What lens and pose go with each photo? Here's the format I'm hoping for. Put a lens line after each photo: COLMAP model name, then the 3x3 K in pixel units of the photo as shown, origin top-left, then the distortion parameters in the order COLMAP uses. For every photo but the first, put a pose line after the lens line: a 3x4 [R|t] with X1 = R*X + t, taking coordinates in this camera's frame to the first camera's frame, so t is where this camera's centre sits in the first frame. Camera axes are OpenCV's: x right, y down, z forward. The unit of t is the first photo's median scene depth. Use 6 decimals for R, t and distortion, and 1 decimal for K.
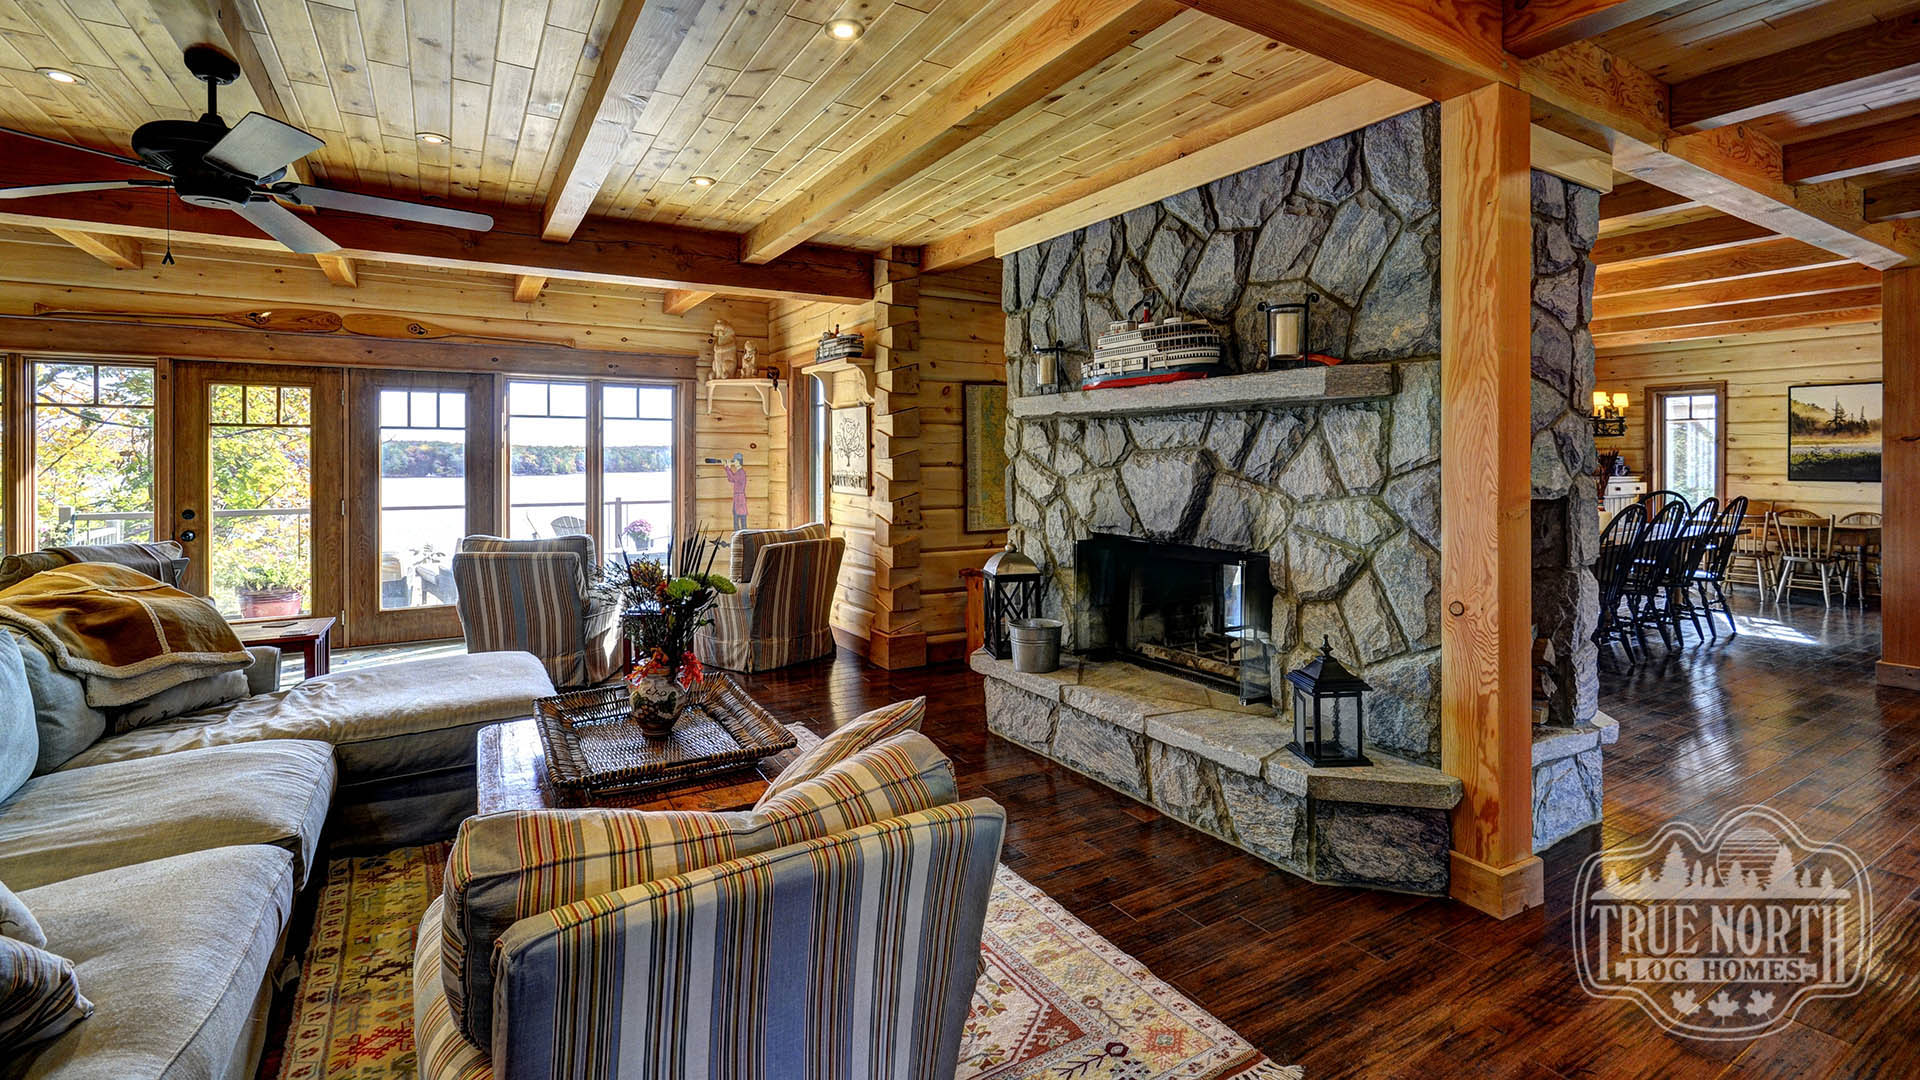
lens RADIAL K [[865.5, 0, 949.6], [0, 865.5, 455.9], [0, 0, 1]] dist [-0.013536, 0.007344]
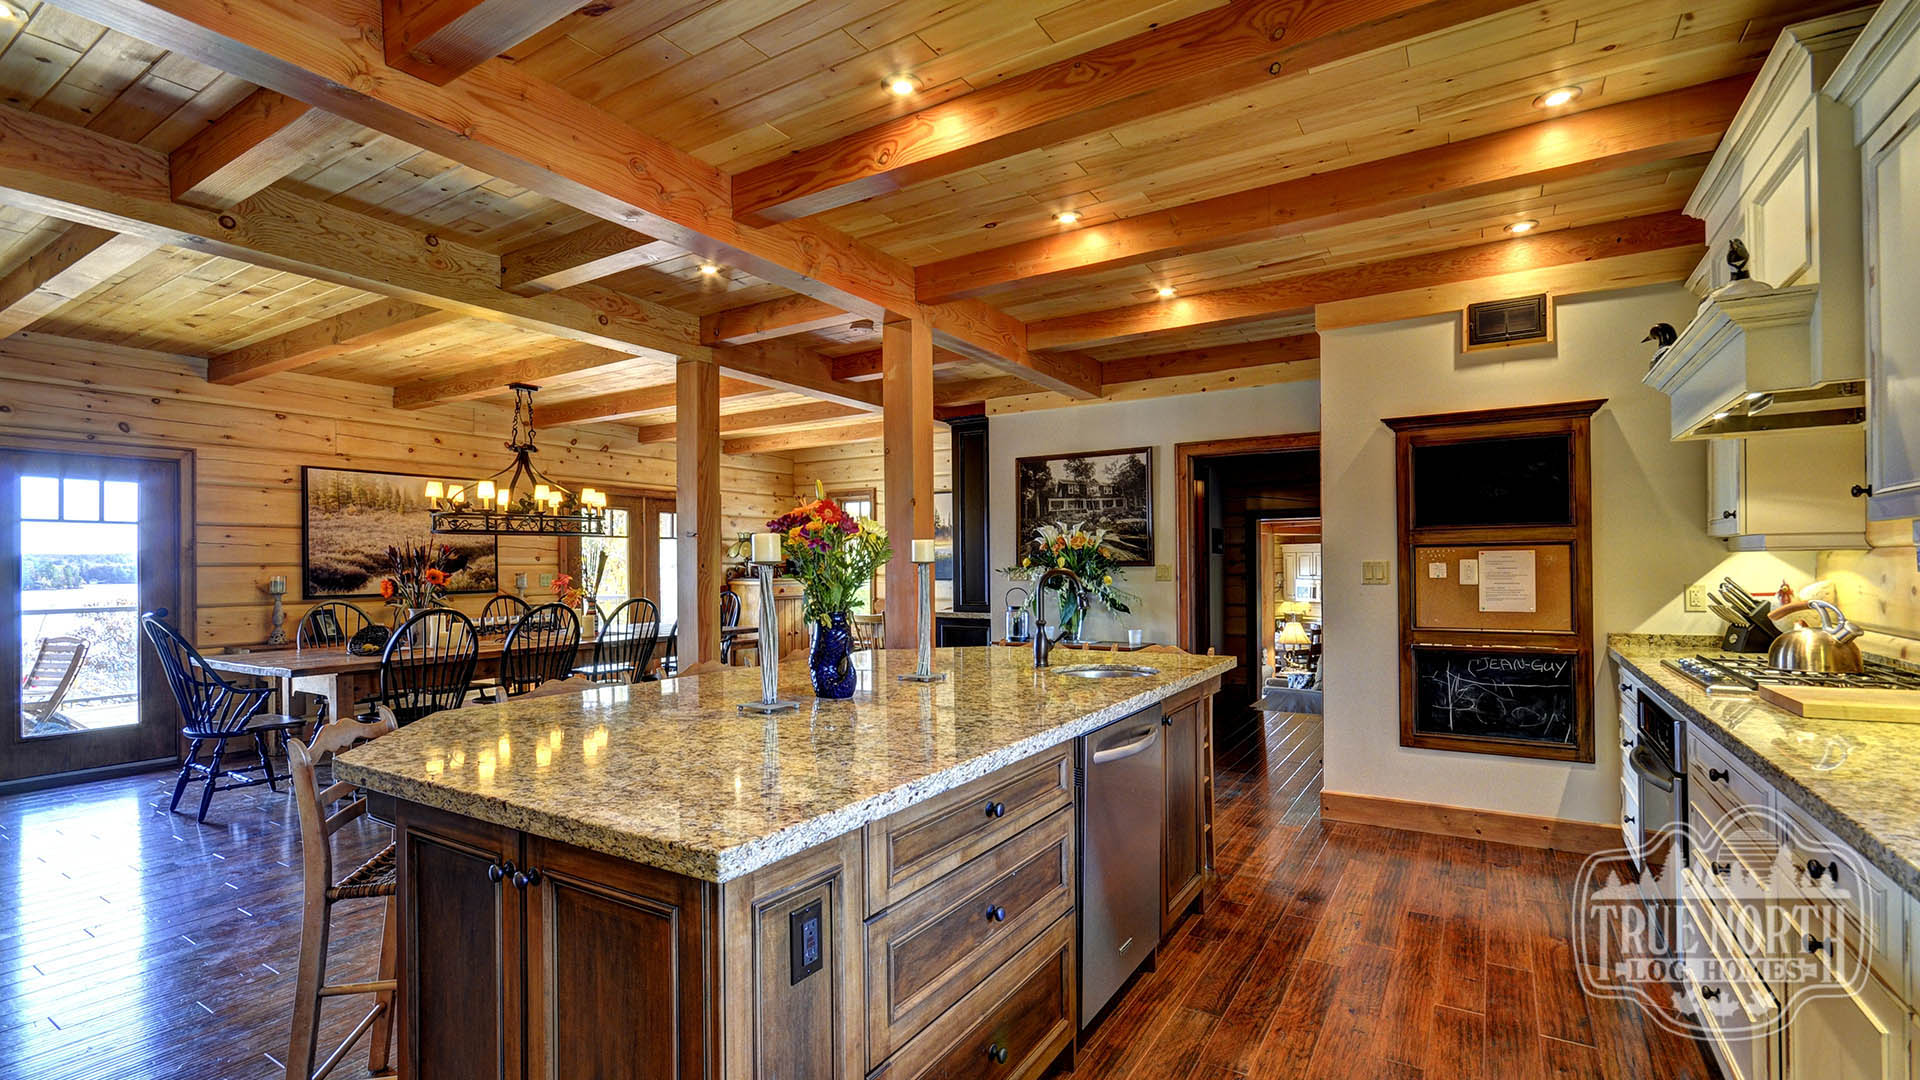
lens RADIAL K [[865.5, 0, 968.3], [0, 865.5, 563.4], [0, 0, 1]] dist [-0.013536, 0.007344]
pose [[0.888008, -0.004842, 0.459802, 1.052248], [0.005325, 0.999986, 0.000247, 0.015631], [-0.459797, 0.002229, 0.888021, -0.036448]]
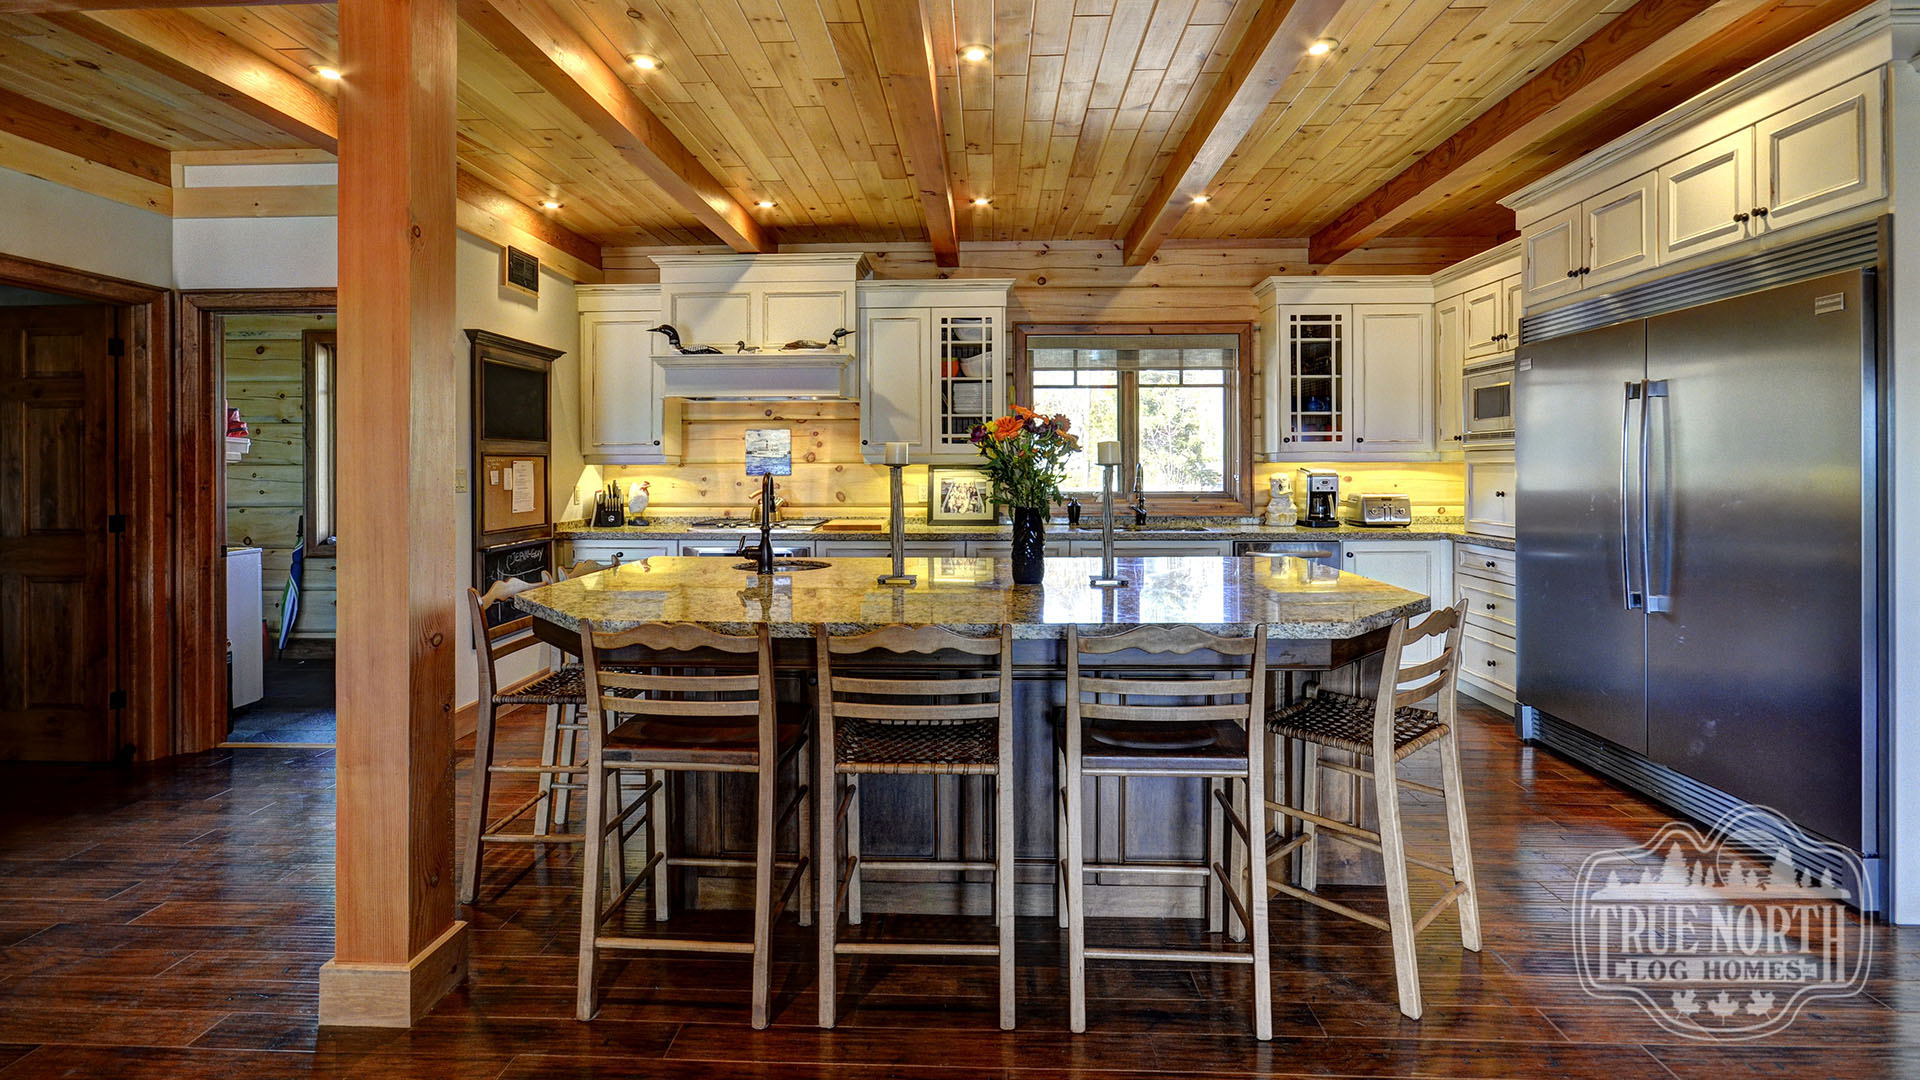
lens RADIAL K [[865.5, 0, 977.6], [0, 865.5, 464.4], [0, 0, 1]] dist [-0.013536, 0.007344]
pose [[-0.838247, 0.004840, 0.545269, 0.898696], [0.002177, 0.999982, -0.005530, 0.017165], [-0.545286, -0.003449, -0.838243, 1.064569]]
